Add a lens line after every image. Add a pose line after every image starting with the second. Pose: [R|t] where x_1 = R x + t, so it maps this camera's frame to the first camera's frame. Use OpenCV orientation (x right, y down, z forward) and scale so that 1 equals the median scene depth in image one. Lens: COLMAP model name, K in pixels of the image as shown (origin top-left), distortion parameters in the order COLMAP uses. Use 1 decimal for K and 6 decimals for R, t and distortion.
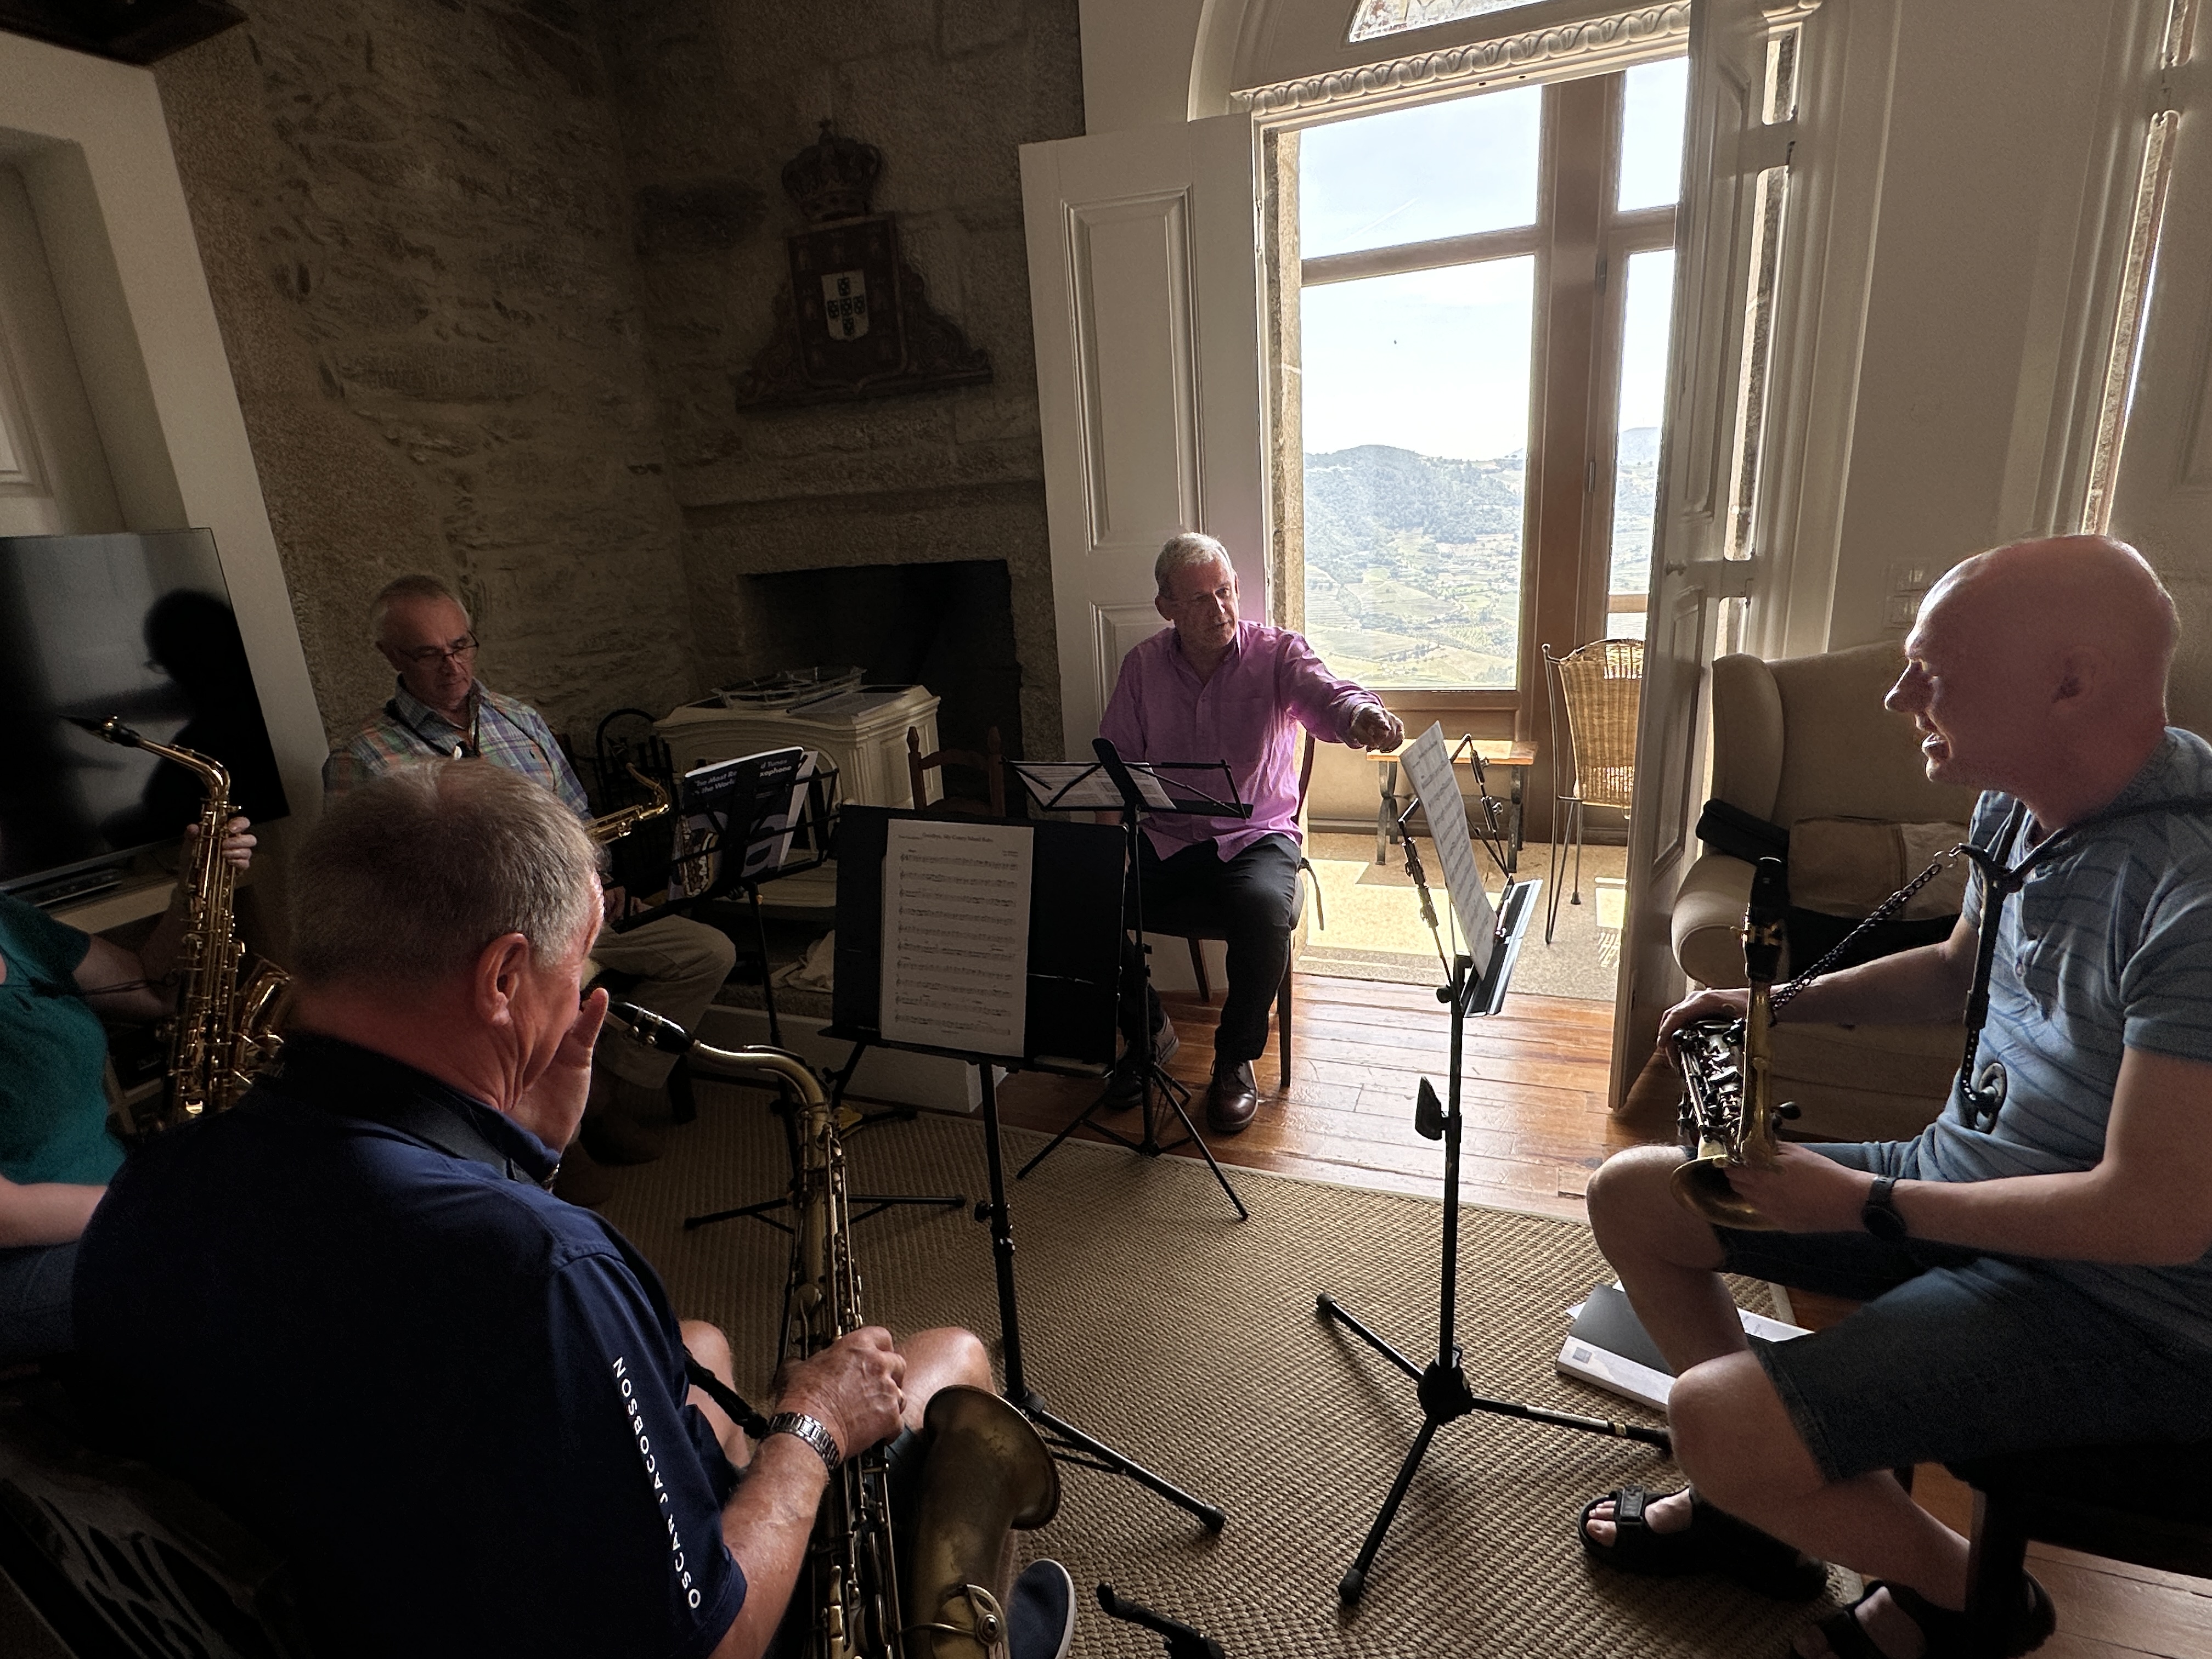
lens RADIAL K [[1137.8, 0, 1084.6], [0, 1137.8, 826.1], [0, 0, 1]] dist [0.005338, -0.001815]
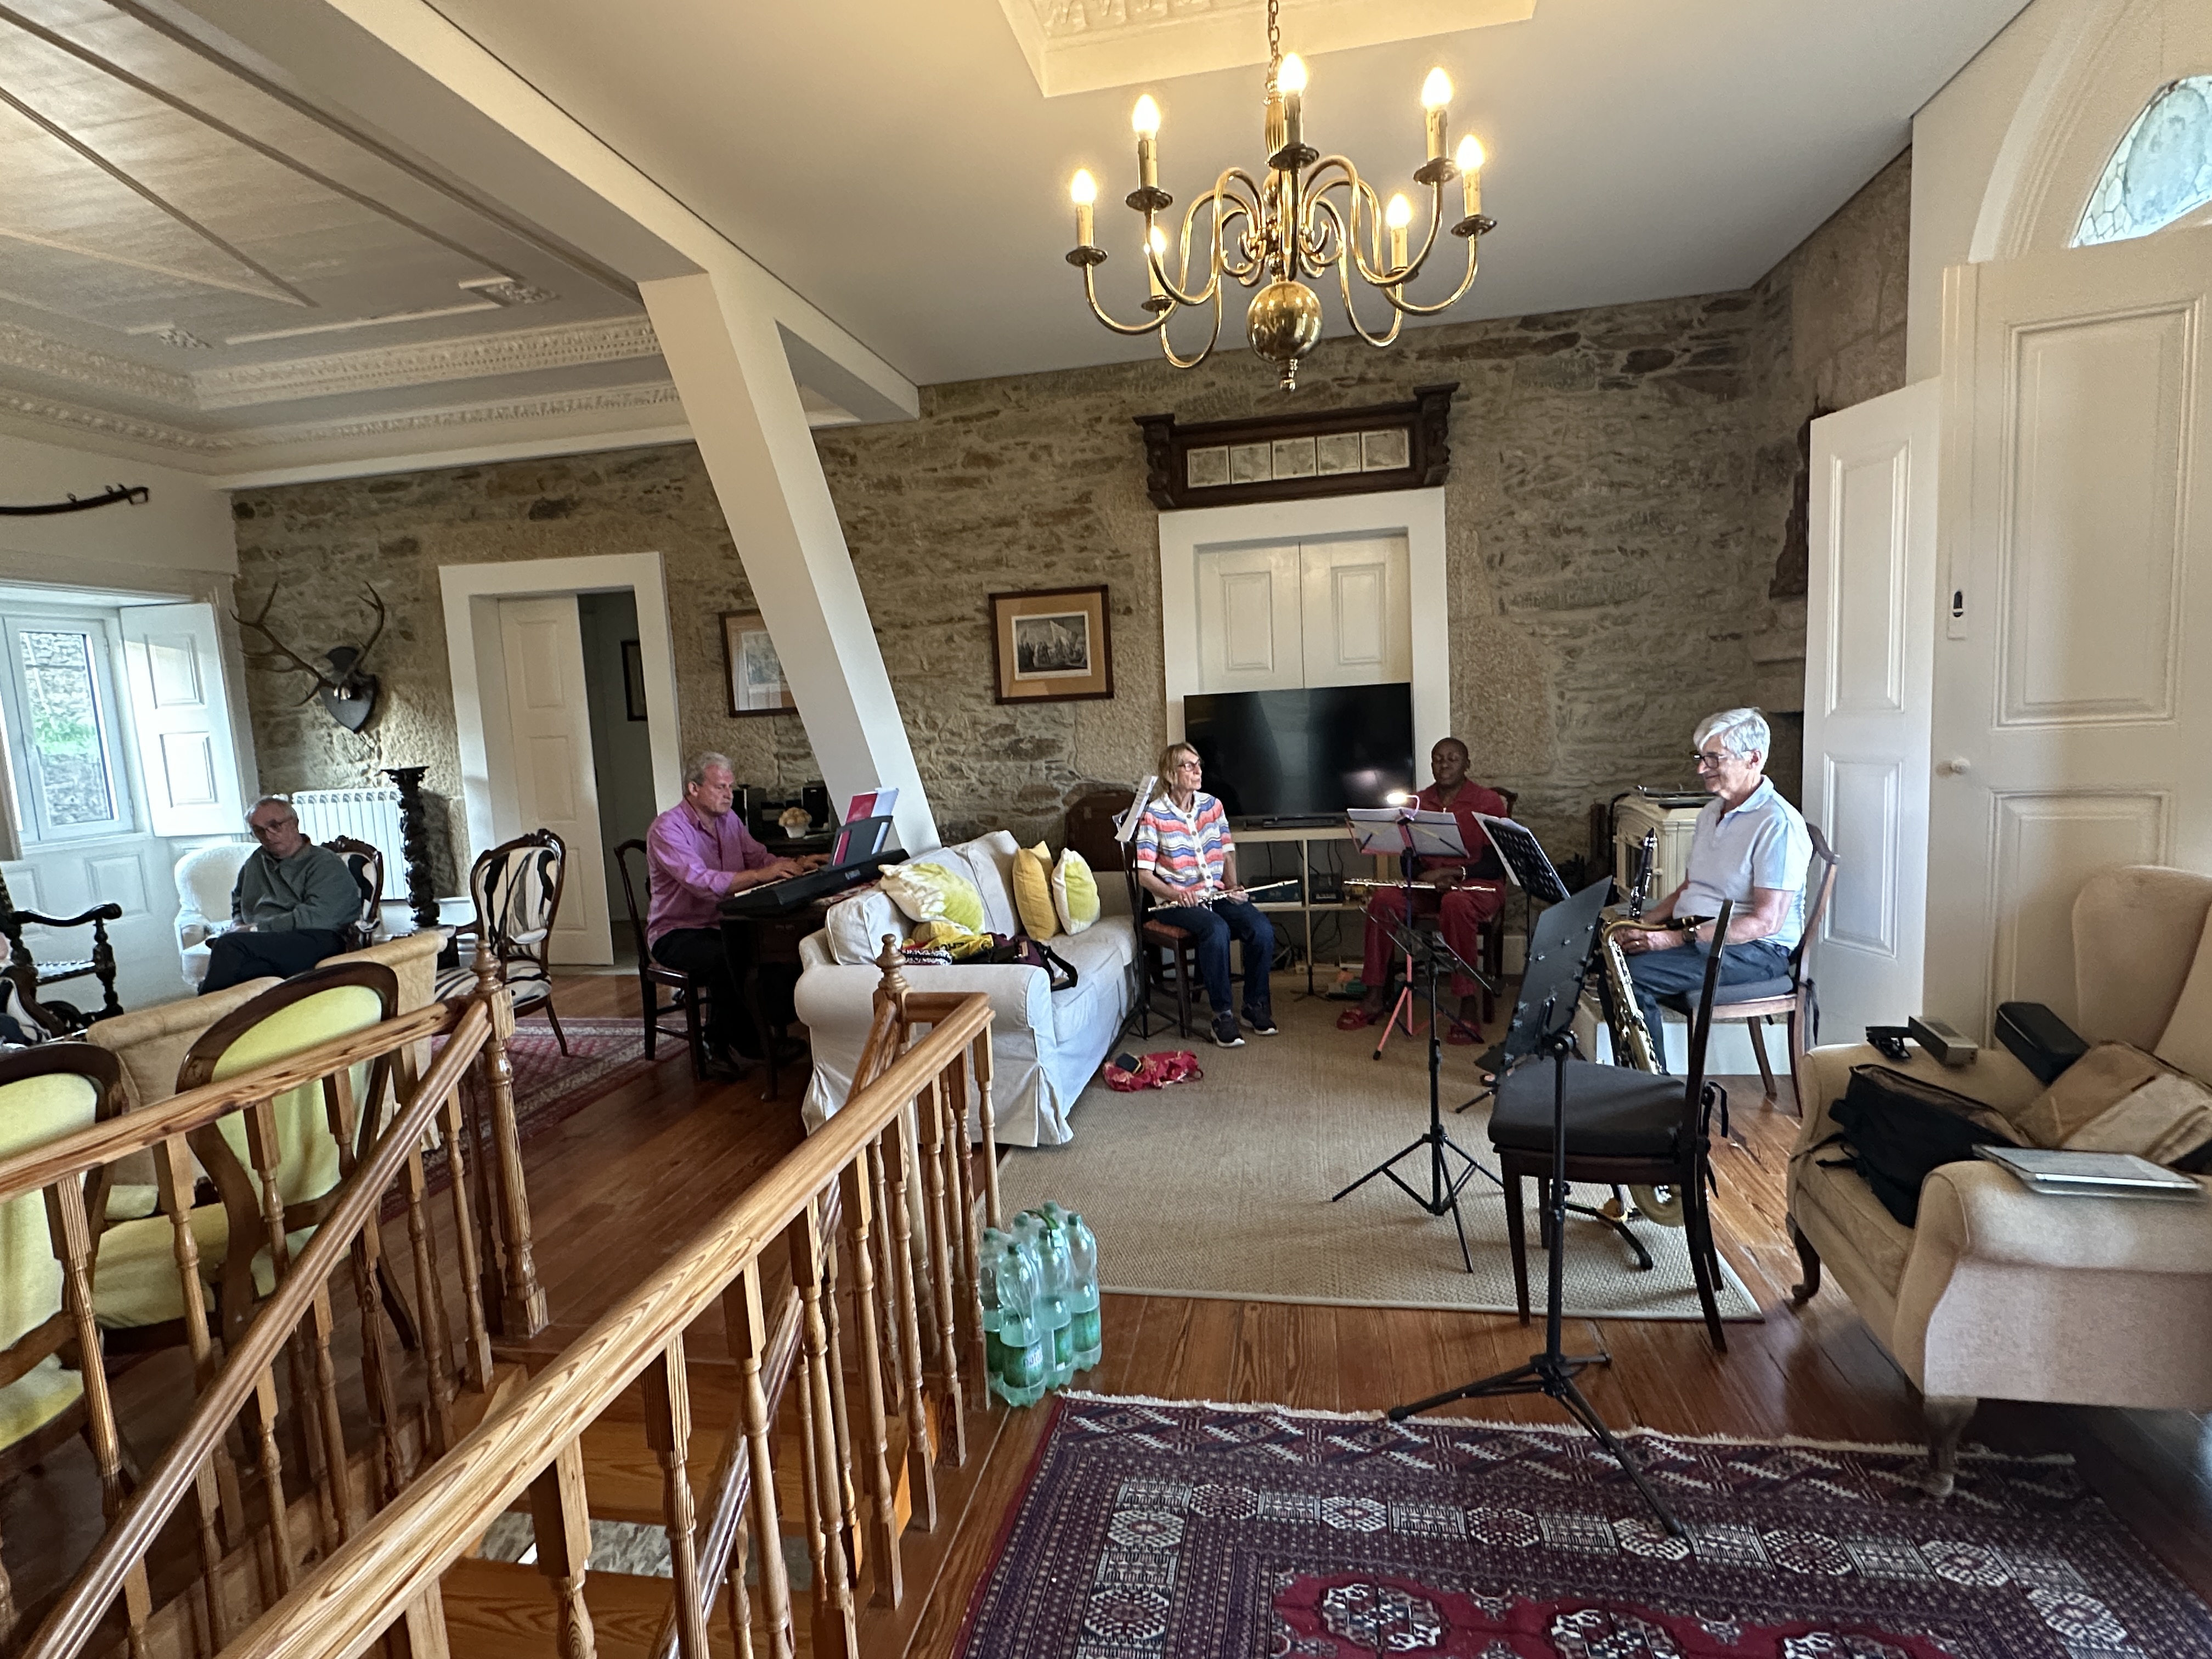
lens RADIAL K [[1137.8, 0, 1105.8], [0, 1137.8, 831.9], [0, 0, 1]] dist [0.005338, -0.001815]
pose [[0.213456, 0.159642, -0.963821, 0.981477], [-0.229998, 0.967041, 0.109238, -0.059415], [0.949493, 0.198359, 0.243138, -0.048335]]
